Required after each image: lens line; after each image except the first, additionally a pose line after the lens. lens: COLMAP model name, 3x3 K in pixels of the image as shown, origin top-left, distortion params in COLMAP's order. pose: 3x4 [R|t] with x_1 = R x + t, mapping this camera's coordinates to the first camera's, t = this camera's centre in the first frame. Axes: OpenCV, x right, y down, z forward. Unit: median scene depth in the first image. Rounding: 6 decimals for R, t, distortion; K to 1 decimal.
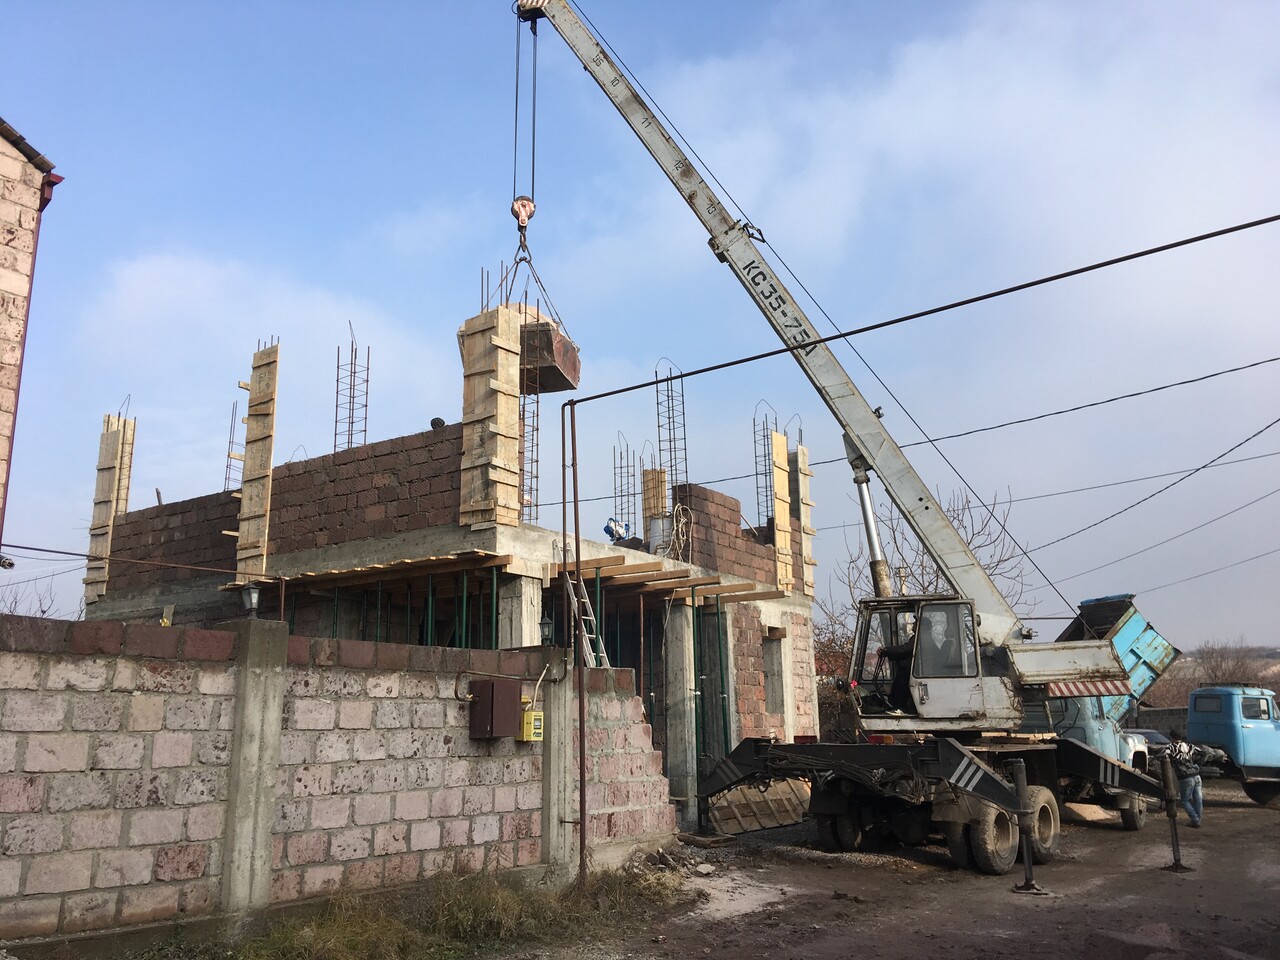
lens RADIAL K [[1071.0, 0, 638.2], [0, 1071.0, 471.8], [0, 0, 1]] dist [0.050782, -0.040186]
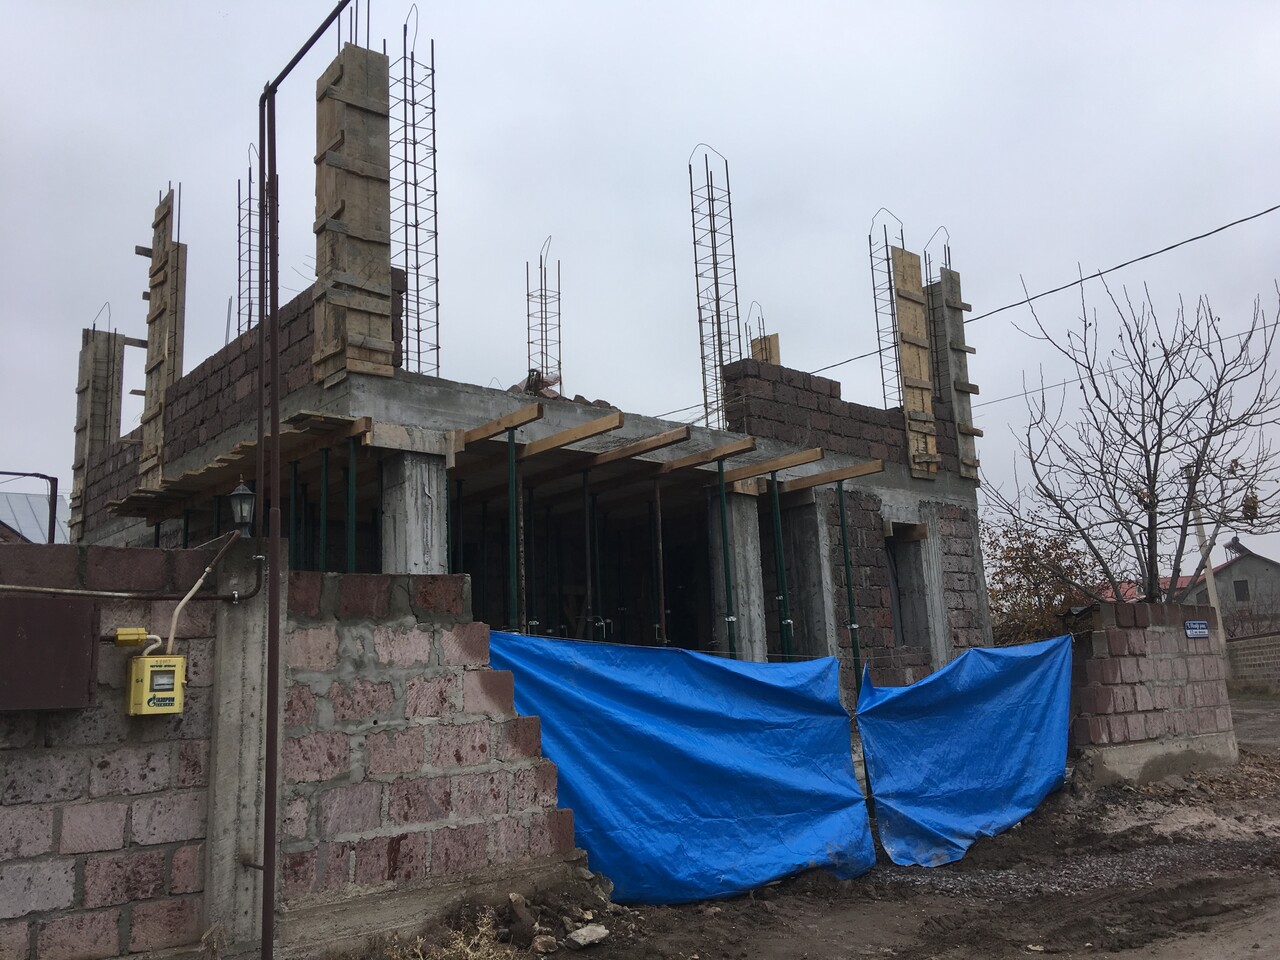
lens RADIAL K [[1071.0, 0, 639.5], [0, 1071.0, 488.3], [0, 0, 1]] dist [0.050782, -0.040186]
pose [[0.965451, -0.075697, -0.249347, 0.230134], [0.091379, 0.994462, 0.051911, 0.119499], [0.244036, -0.072903, 0.967022, 0.490399]]
